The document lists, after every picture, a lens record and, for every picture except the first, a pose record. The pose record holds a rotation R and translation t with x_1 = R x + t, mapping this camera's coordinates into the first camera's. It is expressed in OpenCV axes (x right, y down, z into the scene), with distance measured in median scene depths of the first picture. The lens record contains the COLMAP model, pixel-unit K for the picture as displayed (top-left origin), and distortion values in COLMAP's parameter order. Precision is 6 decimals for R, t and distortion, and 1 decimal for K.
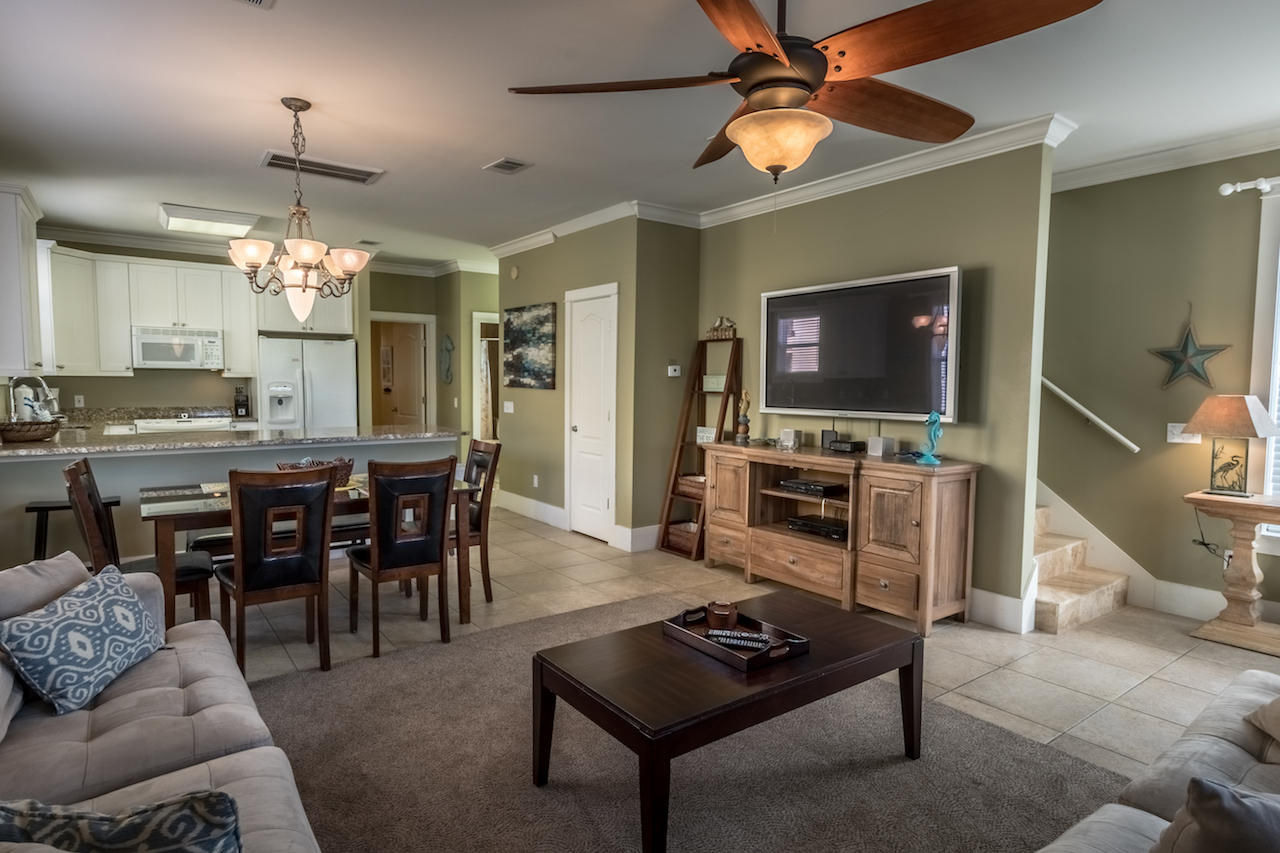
lens RADIAL K [[717.6, 0, 618.1], [0, 717.6, 424.7], [0, 0, 1]] dist [0.006327, 0.000437]
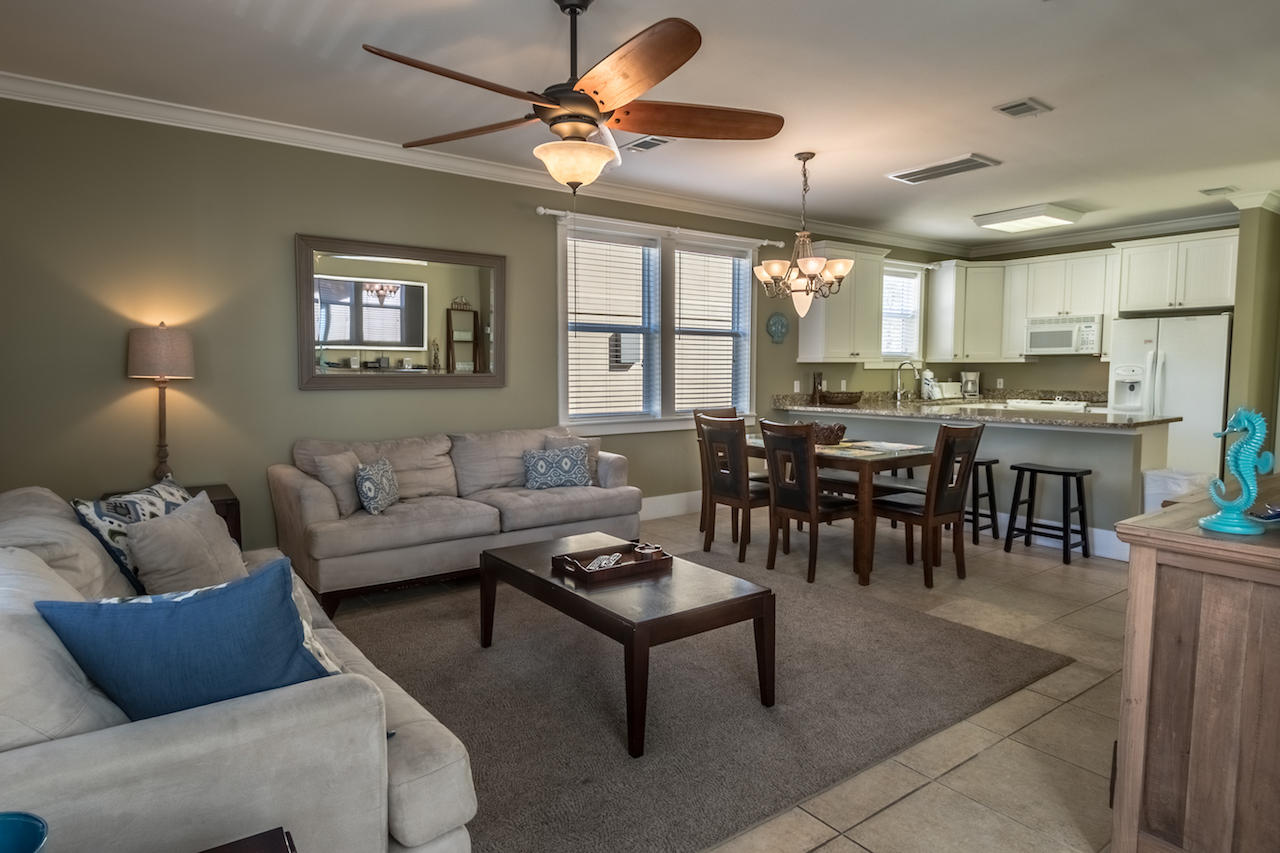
lens RADIAL K [[741.7, 0, 630.5], [0, 741.7, 426.9], [0, 0, 1]] dist [0.004297, 0.000683]
pose [[-0.016508, 0.071133, -0.997330, 0.525243], [-0.061579, 0.995500, 0.072021, -0.010543], [0.997966, 0.062603, -0.012054, 0.385652]]
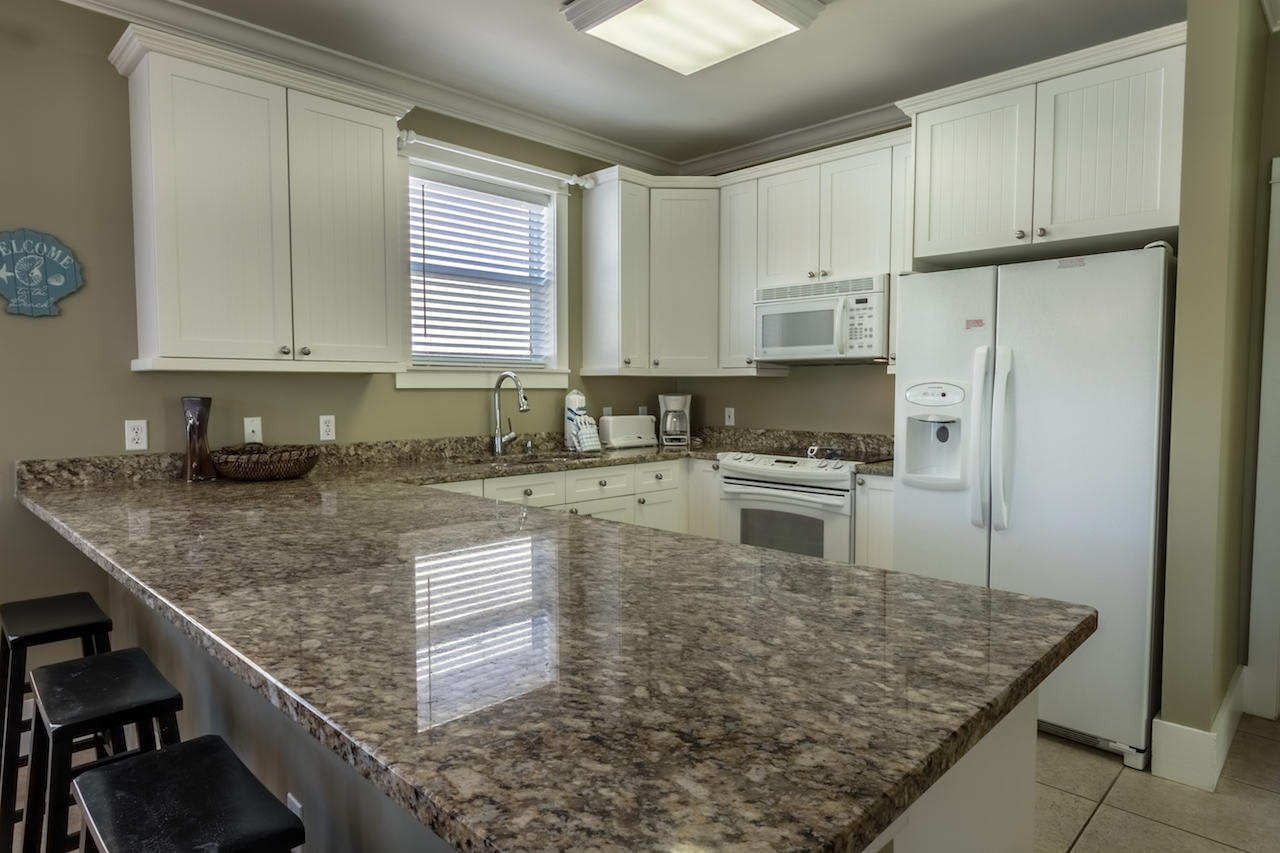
lens RADIAL K [[741.7, 0, 630.5], [0, 741.7, 426.9], [0, 0, 1]] dist [0.004297, 0.000683]
pose [[0.135027, 0.044741, -0.989831, -0.095190], [-0.062893, 0.997353, 0.036502, -0.041210], [0.988844, 0.057325, 0.137483, 0.811013]]
